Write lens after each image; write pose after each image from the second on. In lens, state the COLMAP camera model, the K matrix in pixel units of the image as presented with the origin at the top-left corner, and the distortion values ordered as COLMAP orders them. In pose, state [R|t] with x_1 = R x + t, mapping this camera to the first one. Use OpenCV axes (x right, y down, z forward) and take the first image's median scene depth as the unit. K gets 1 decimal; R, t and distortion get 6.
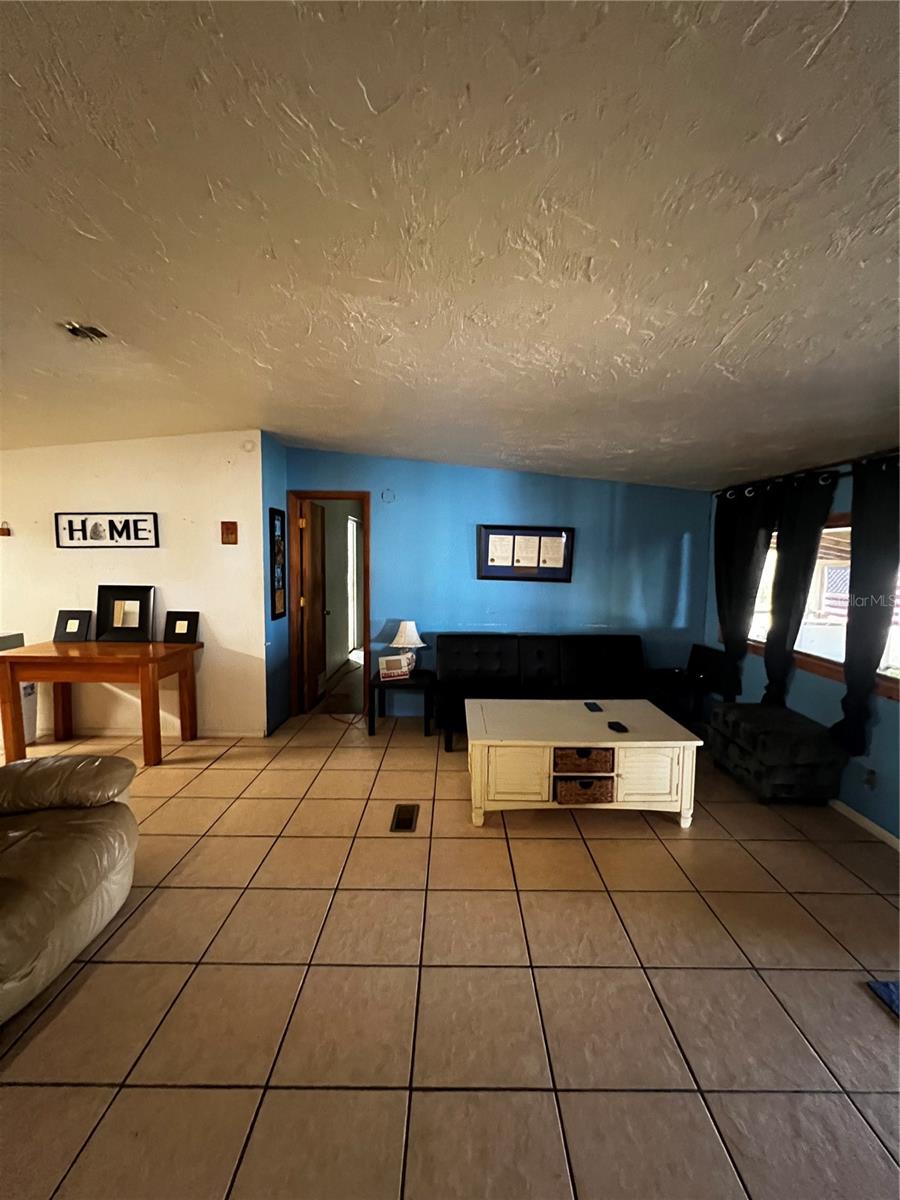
lens RADIAL K [[482.8, 0, 450.0], [0, 482.8, 600.0], [0, 0, 1]] dist [-0.001057, 0.000037]
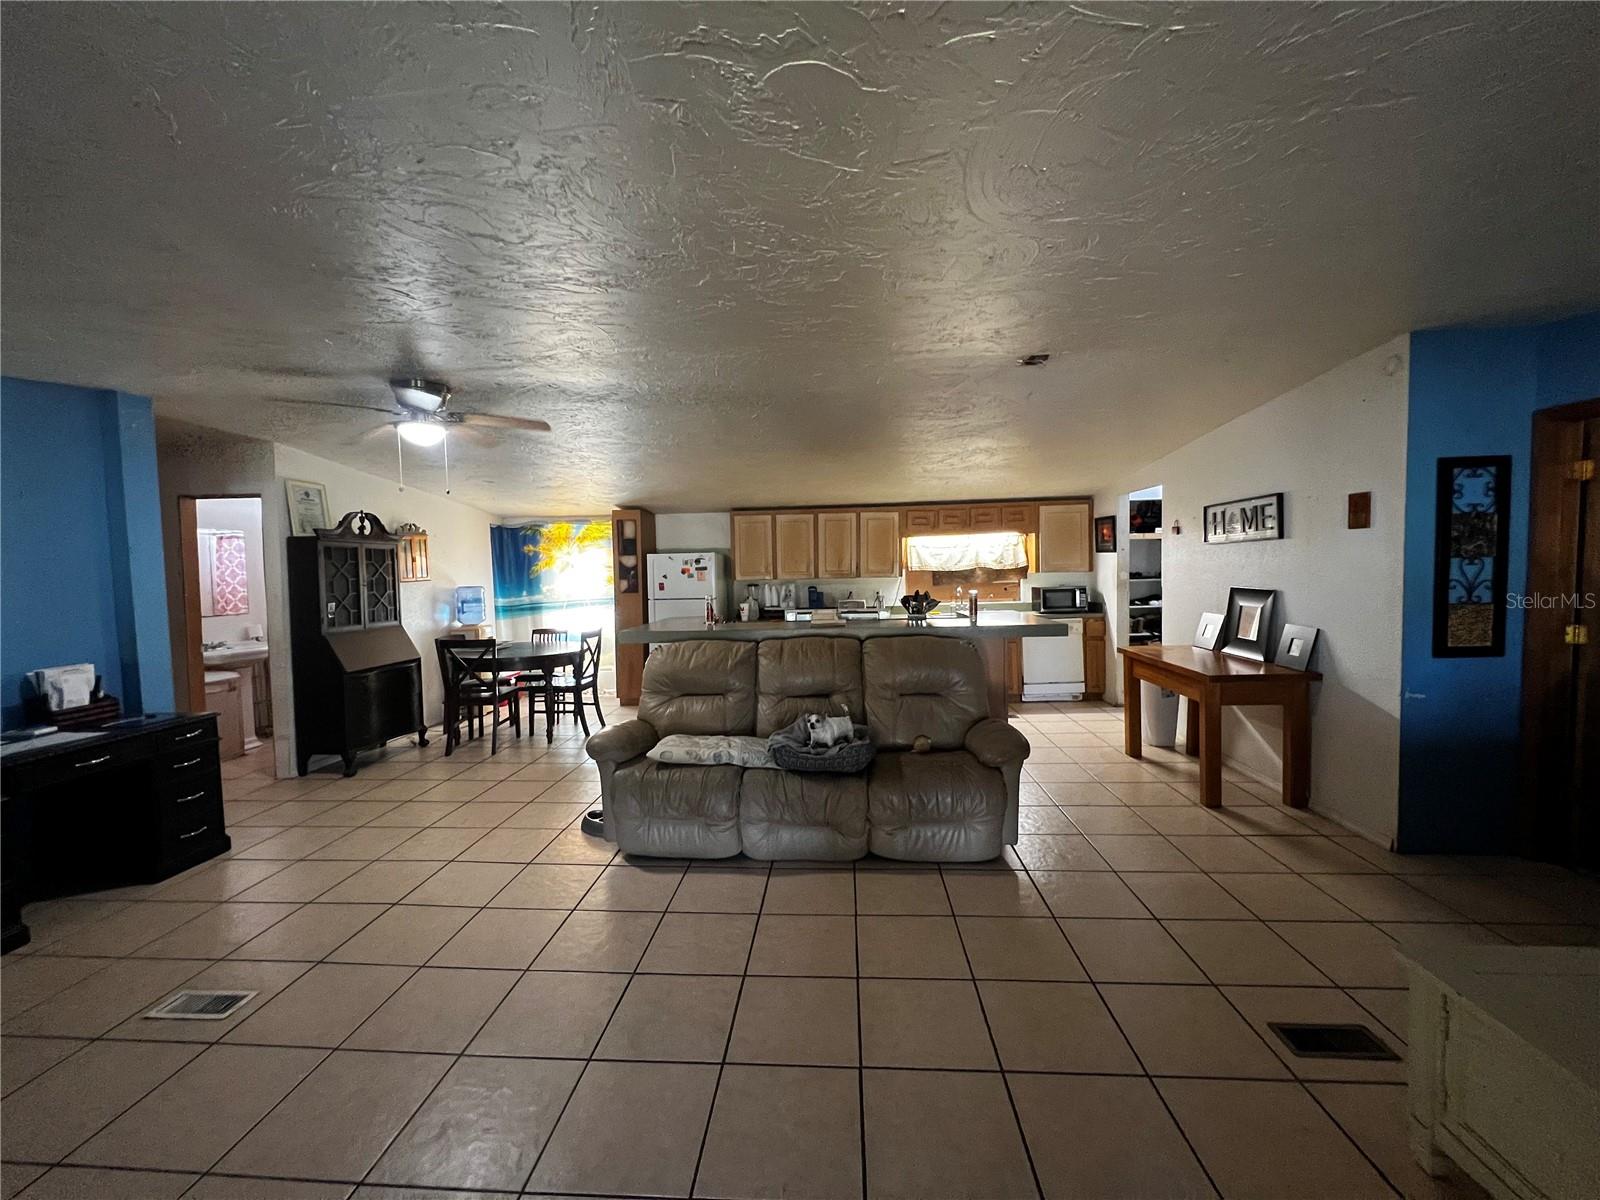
lens RADIAL K [[643.8, 0, 800.0], [0, 643.8, 600.0], [0, 0, 1]] dist [-0.001057, 0.000037]
pose [[-0.061704, 0.046891, -0.996992, 0.450461], [-0.063045, 0.996718, 0.050780, -0.016792], [0.996101, 0.065989, -0.058546, 0.318077]]
